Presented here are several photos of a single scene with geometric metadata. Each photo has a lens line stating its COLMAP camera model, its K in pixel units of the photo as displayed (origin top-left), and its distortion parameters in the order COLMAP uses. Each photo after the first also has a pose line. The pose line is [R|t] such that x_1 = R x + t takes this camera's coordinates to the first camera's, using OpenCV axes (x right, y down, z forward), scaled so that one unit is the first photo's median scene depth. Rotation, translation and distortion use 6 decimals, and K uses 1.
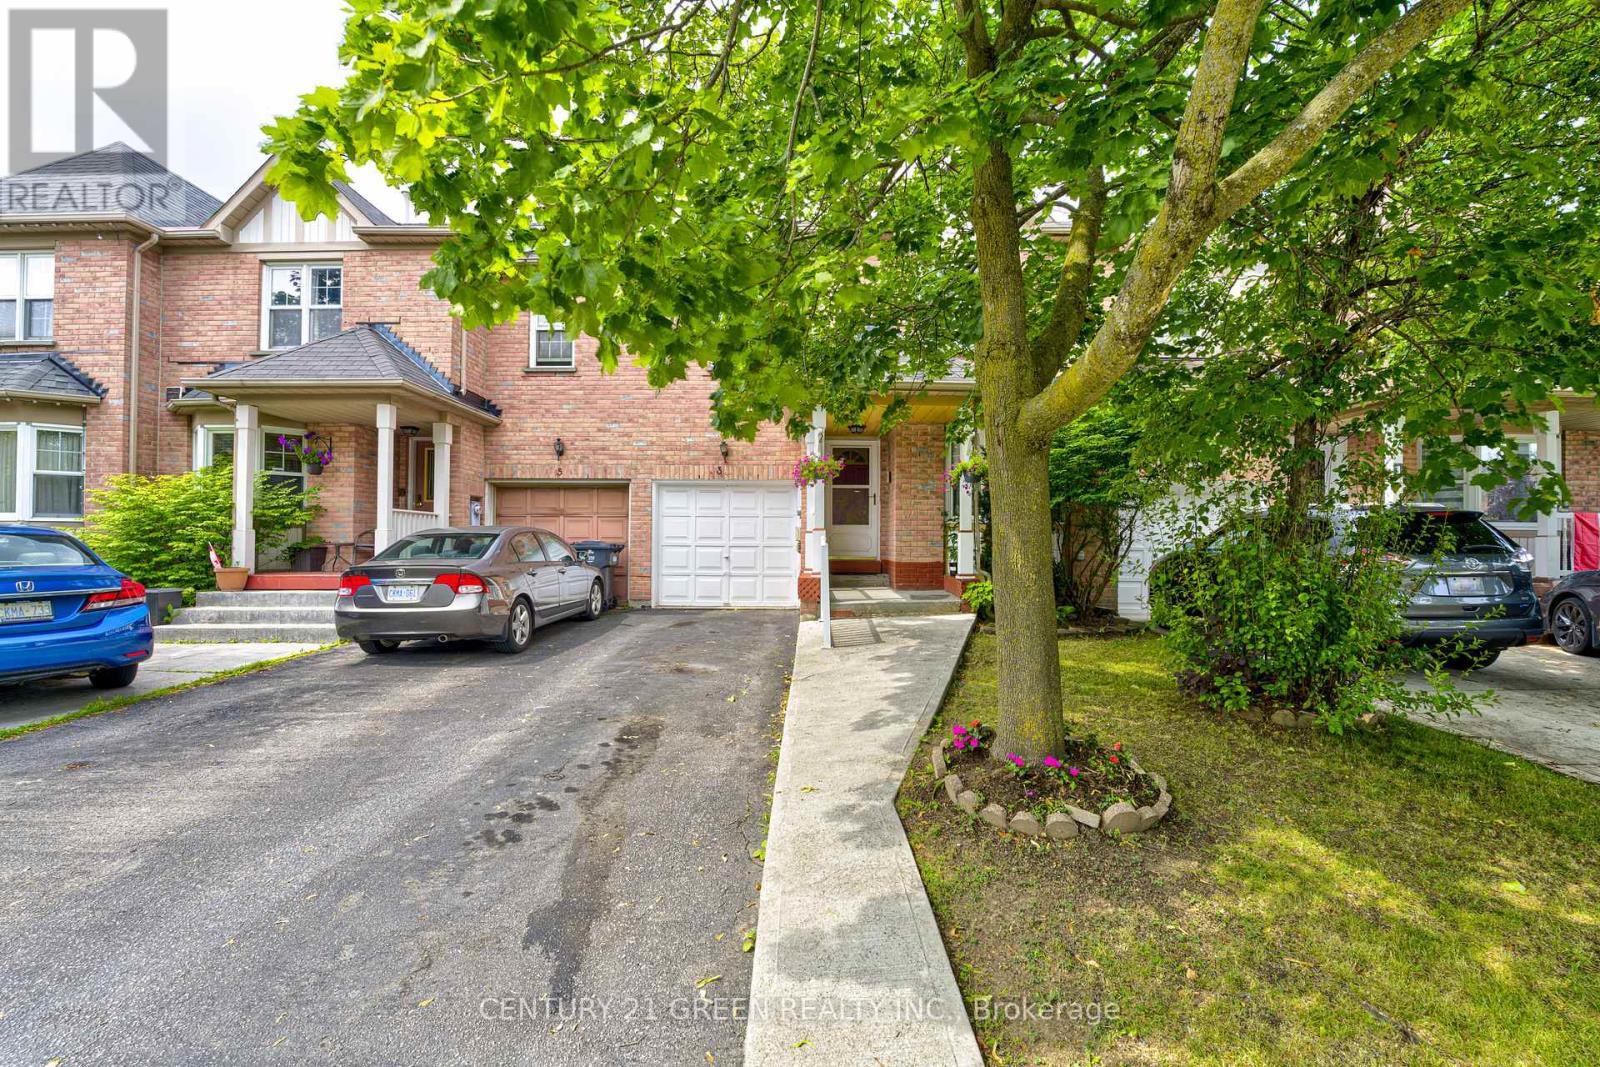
lens RADIAL K [[703.4, 0, 805.6], [0, 703.4, 532.6], [0, 0, 1]] dist [-0.022095, 0.001219]
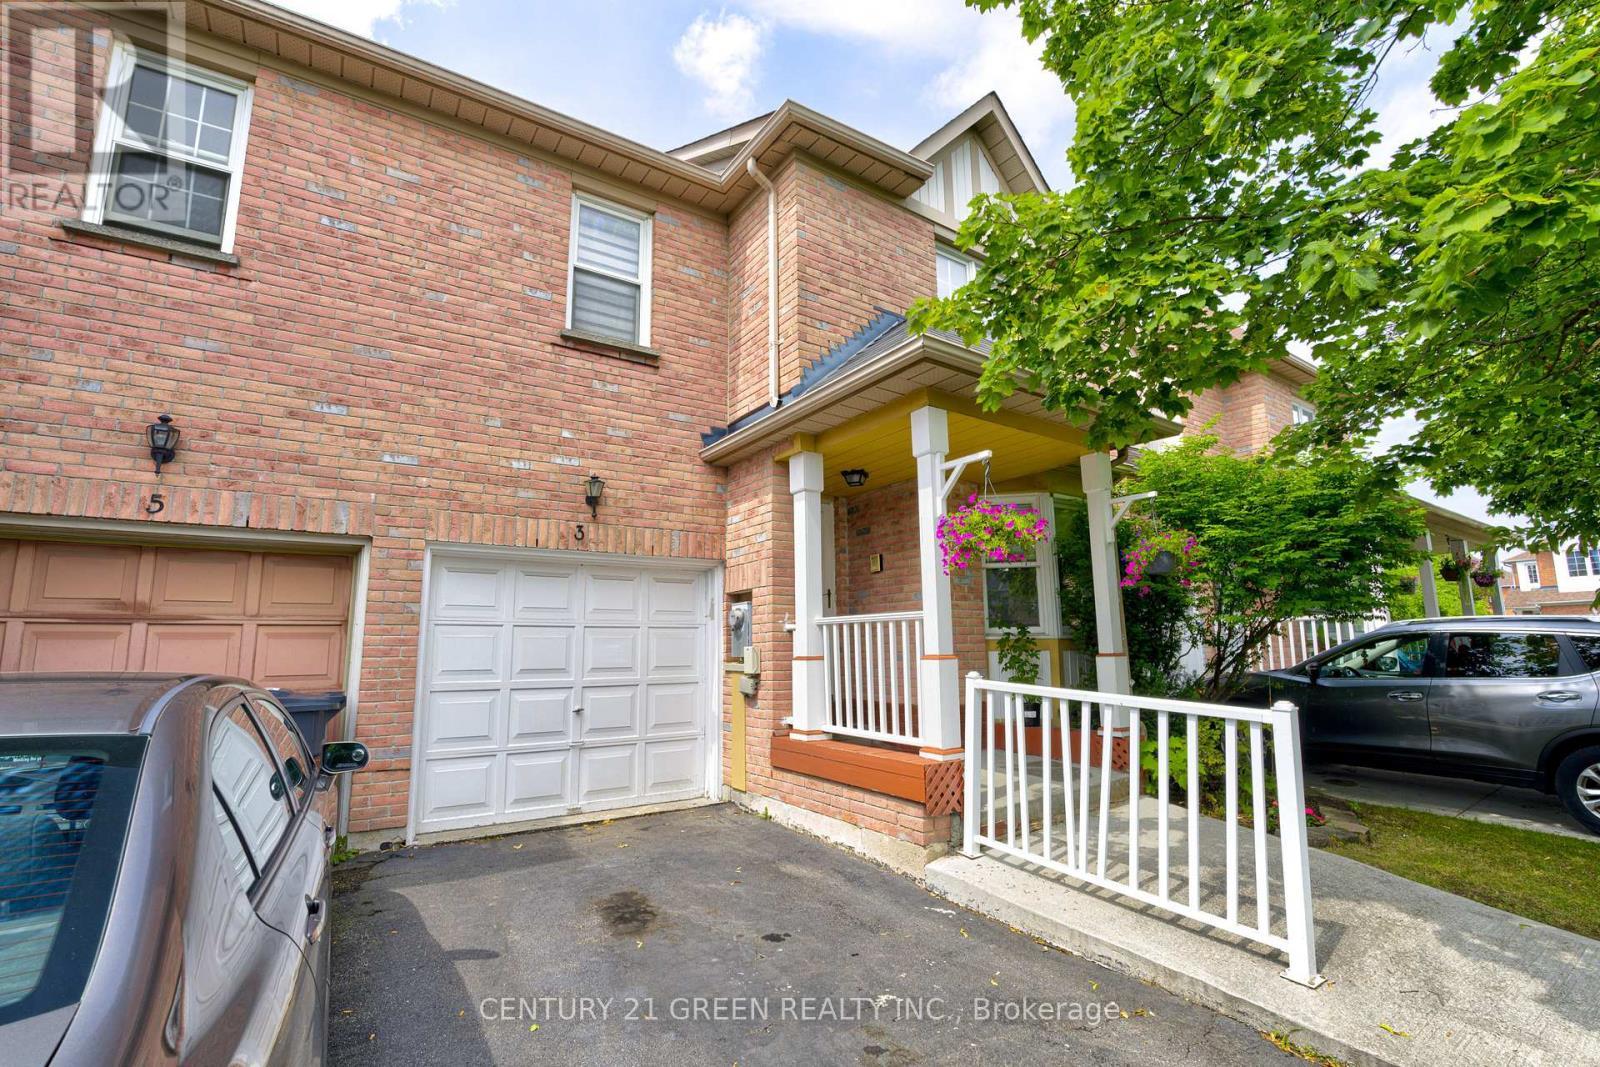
lens RADIAL K [[703.4, 0, 794.3], [0, 703.4, 540.1], [0, 0, 1]] dist [-0.022095, 0.001219]
pose [[0.834019, 0.069701, 0.547316, -0.266327], [0.005828, 0.990820, -0.135063, -0.015689], [-0.551705, 0.115835, 0.825956, 0.508952]]
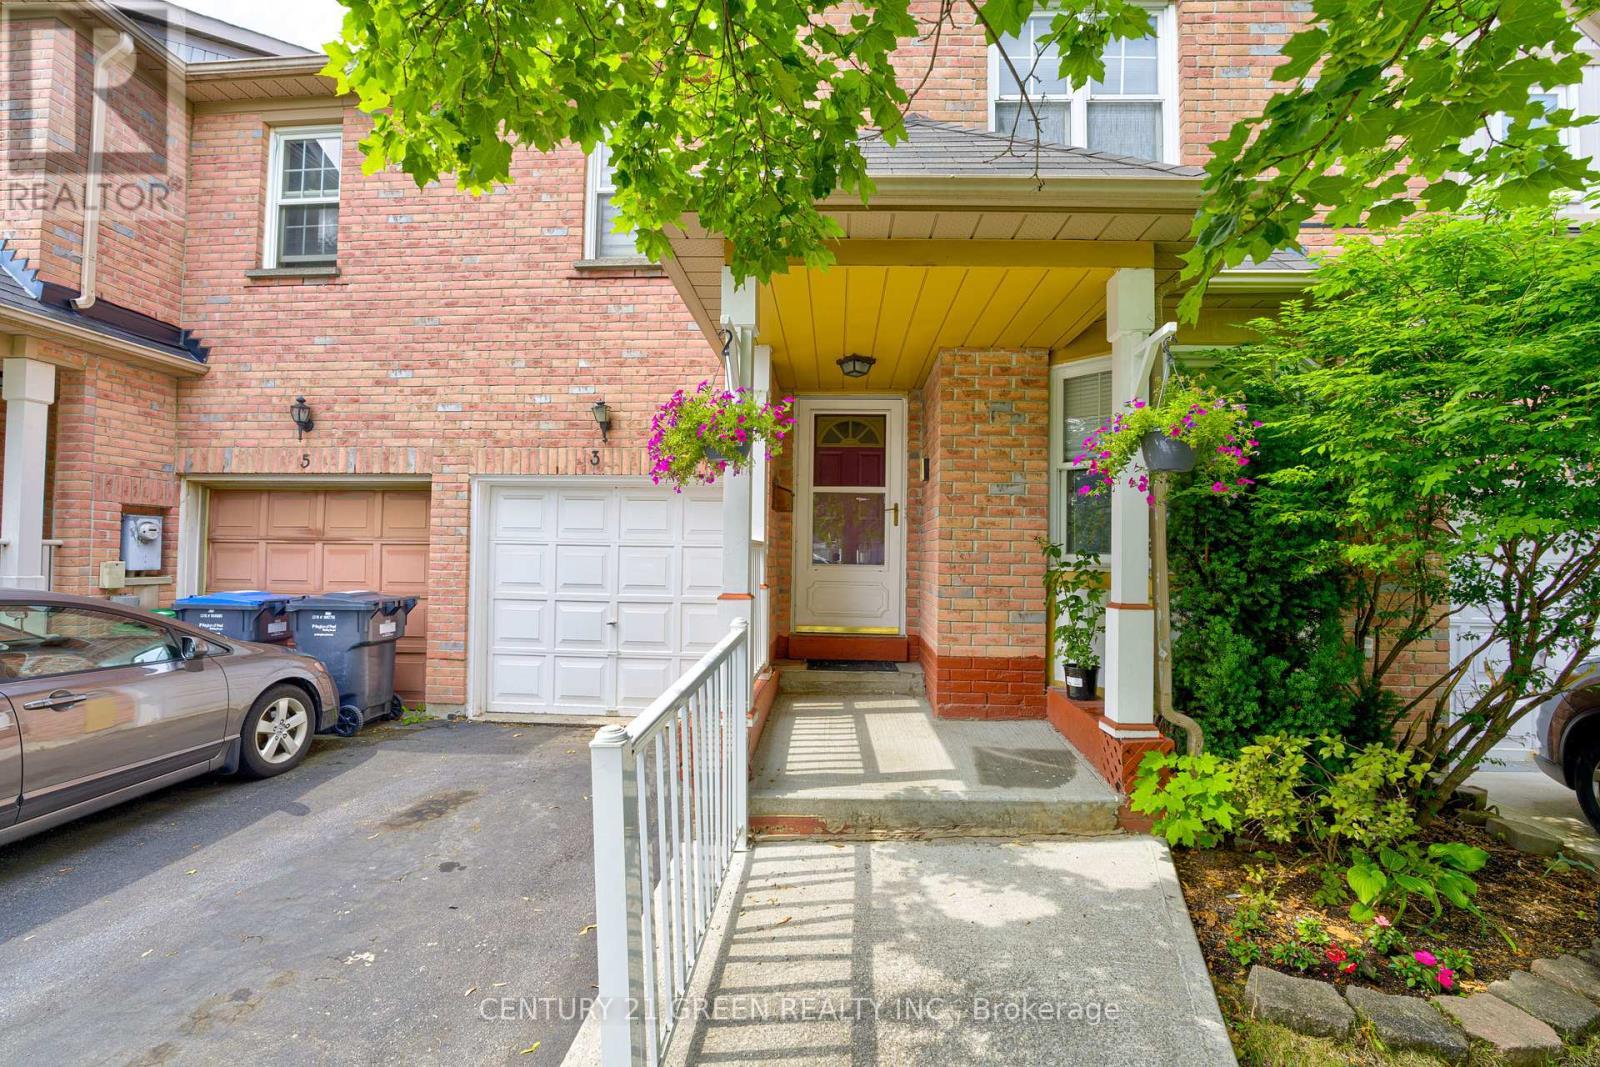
lens RADIAL K [[703.4, 0, 801.2], [0, 703.4, 536.5], [0, 0, 1]] dist [-0.022095, 0.001219]
pose [[0.998235, 0.006198, -0.059062, 0.060341], [-0.006622, 0.999954, -0.006997, -0.027564], [0.059016, 0.007376, 0.998230, 0.490949]]
